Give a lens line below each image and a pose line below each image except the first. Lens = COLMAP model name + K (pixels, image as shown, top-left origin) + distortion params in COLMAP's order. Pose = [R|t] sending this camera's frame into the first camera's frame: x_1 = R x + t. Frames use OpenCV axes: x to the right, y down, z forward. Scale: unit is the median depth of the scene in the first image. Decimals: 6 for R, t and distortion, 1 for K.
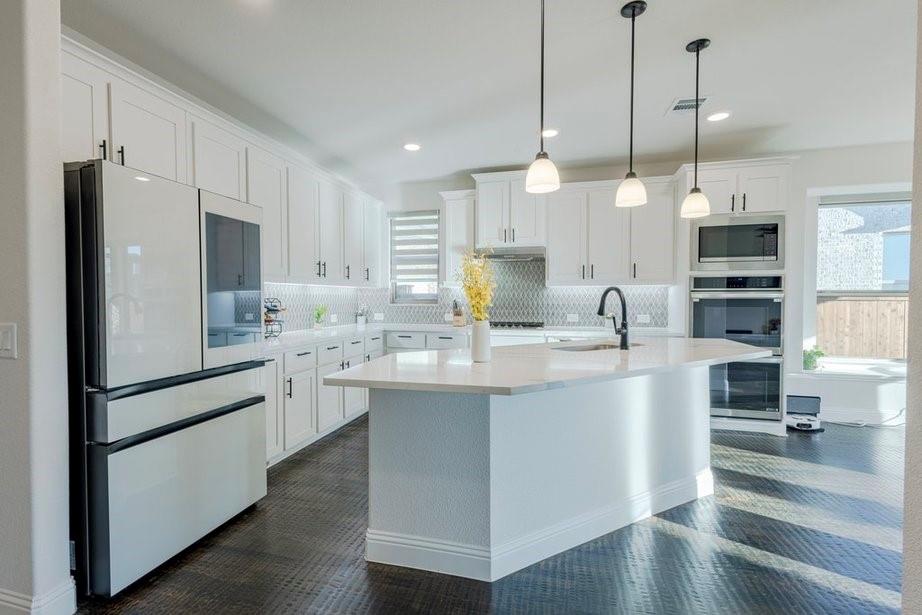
lens RADIAL K [[427.7, 0, 458.2], [0, 427.7, 305.5], [0, 0, 1]] dist [-0.000032, -0.000208]
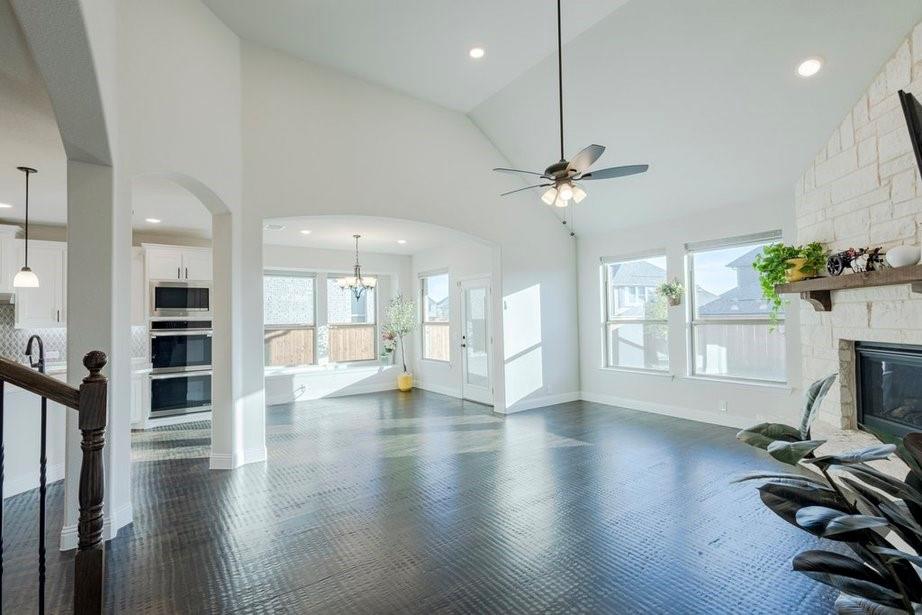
lens RADIAL K [[427.7, 0, 456.8], [0, 427.7, 307.8], [0, 0, 1]] dist [-0.000032, -0.000208]
pose [[0.646866, 0.010936, 0.762525, 0.132458], [0.029165, 0.998811, -0.039066, -0.026869], [-0.762046, 0.047509, 0.645778, -0.721737]]
